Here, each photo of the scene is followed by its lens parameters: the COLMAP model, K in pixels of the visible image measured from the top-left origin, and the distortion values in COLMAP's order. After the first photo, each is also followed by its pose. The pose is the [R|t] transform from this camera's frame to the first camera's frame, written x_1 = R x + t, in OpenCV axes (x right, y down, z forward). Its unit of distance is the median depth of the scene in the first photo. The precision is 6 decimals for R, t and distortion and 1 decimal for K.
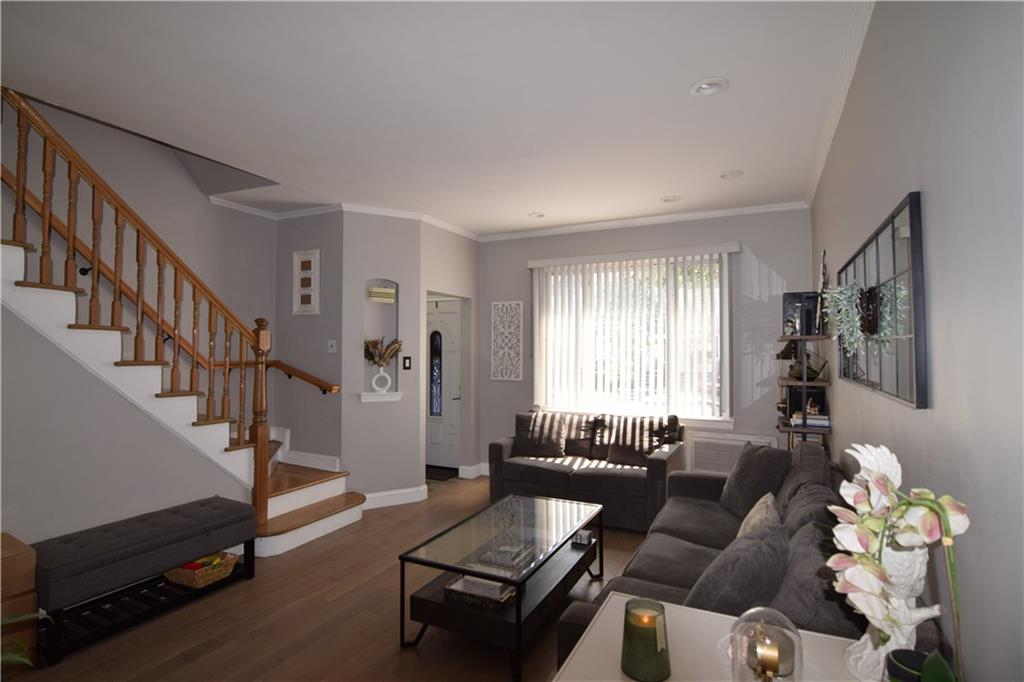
lens RADIAL K [[504.9, 0, 512.0], [0, 504.9, 341.0], [0, 0, 1]] dist [-0.003313, -0.013182]
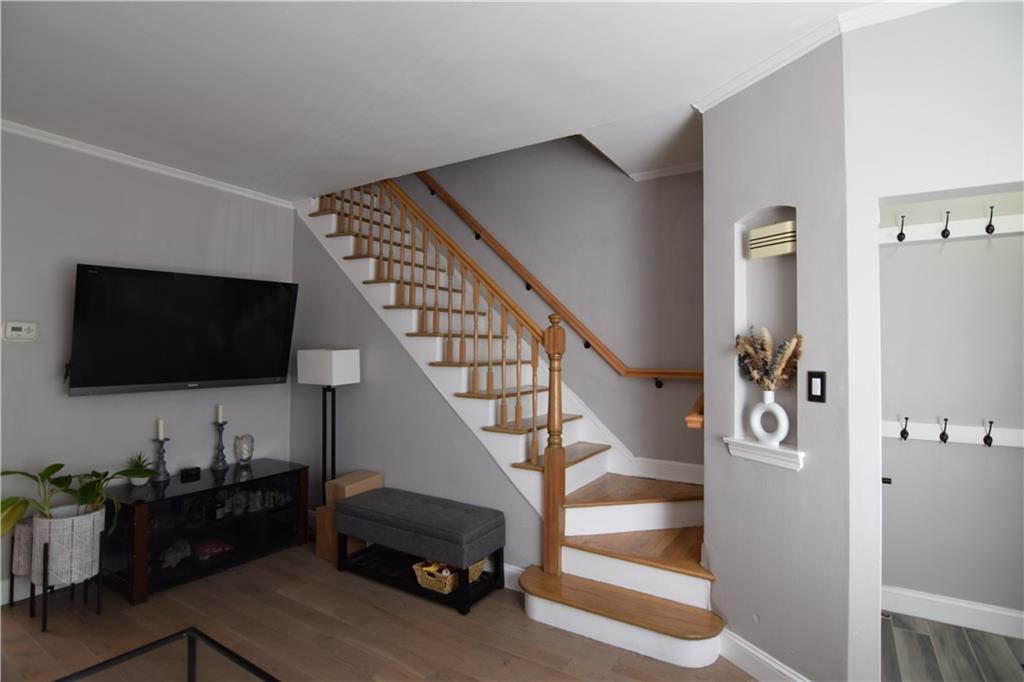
lens RADIAL K [[504.9, 0, 512.0], [0, 504.9, 341.0], [0, 0, 1]] dist [-0.003313, -0.013182]
pose [[-0.118315, -0.027584, -0.992593, 0.239625], [0.011601, 0.999507, -0.029159, 0.014928], [0.992908, -0.014965, -0.117937, 0.798853]]
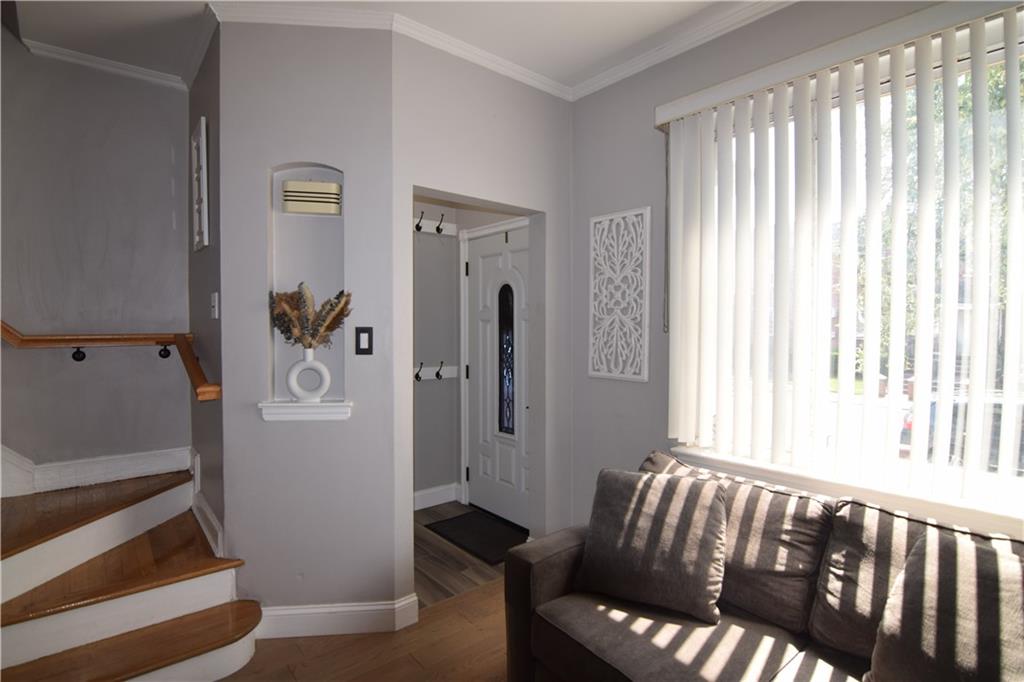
lens RADIAL K [[504.9, 0, 512.0], [0, 504.9, 341.0], [0, 0, 1]] dist [-0.003313, -0.013182]
pose [[0.918064, 0.012584, -0.396231, 0.104694], [0.006829, 0.998846, 0.047545, 0.022424], [0.396372, -0.046355, 0.916919, 0.624445]]
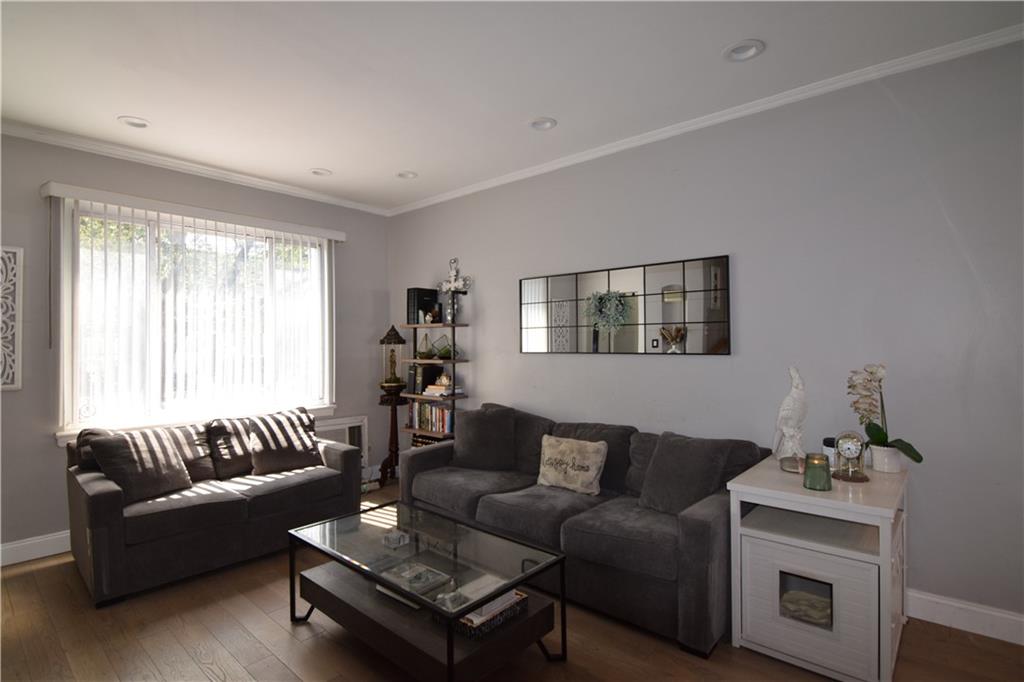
lens RADIAL K [[504.9, 0, 512.0], [0, 504.9, 341.0], [0, 0, 1]] dist [-0.003313, -0.013182]
pose [[0.261760, 0.002796, 0.965129, -0.441212], [-0.009852, 0.999951, -0.000225, 0.023208], [-0.965083, -0.009449, 0.261775, 0.379690]]
